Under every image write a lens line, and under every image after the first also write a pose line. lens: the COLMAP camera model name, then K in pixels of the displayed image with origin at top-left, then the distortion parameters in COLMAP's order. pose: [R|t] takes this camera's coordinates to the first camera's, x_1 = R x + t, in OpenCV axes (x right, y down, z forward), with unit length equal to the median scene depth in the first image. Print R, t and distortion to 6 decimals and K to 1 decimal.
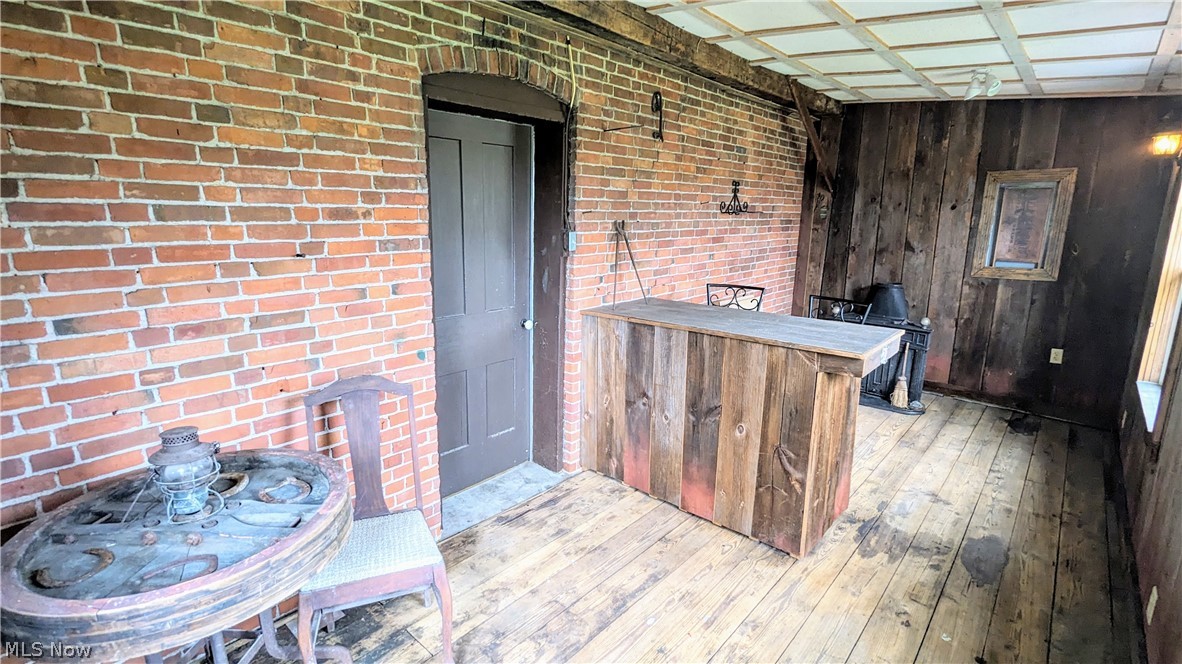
lens RADIAL K [[557.8, 0, 589.7], [0, 557.8, 327.9], [0, 0, 1]] dist [-0.000605, 0.000585]
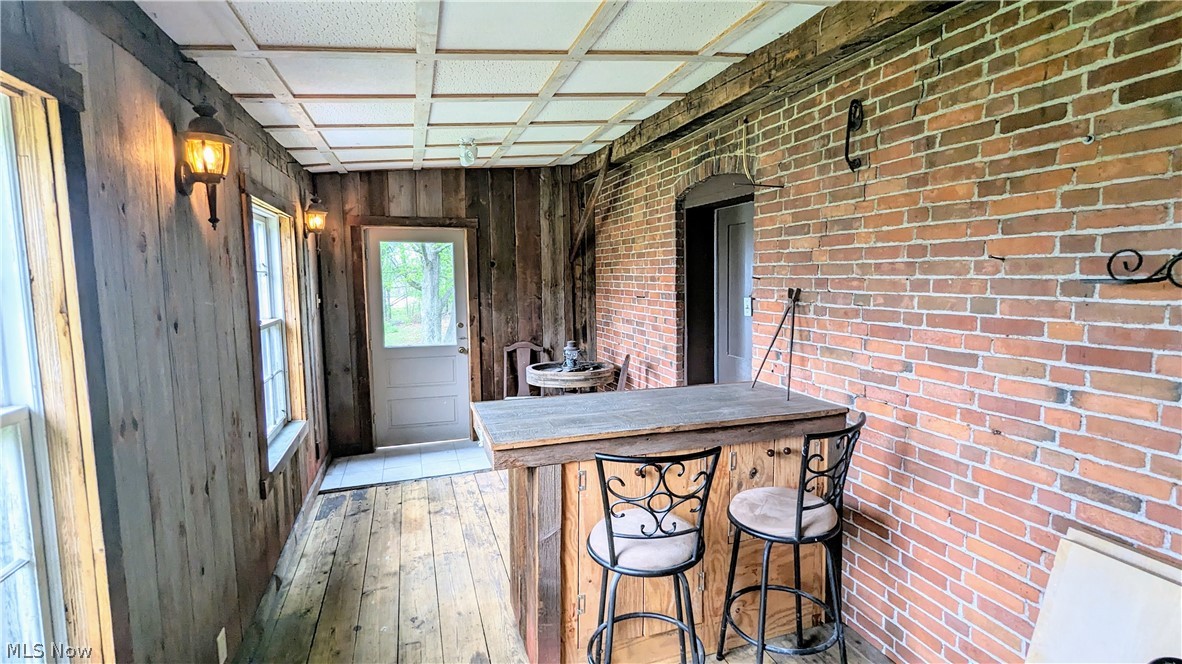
lens RADIAL K [[557.8, 0, 591.0], [0, 557.8, 328.8], [0, 0, 1]] dist [-0.000605, 0.000585]
pose [[-0.507664, 0.077269, -0.858083, 0.899554], [-0.178870, 0.964816, 0.192704, -0.240119], [0.842783, 0.251315, -0.475982, 1.155426]]
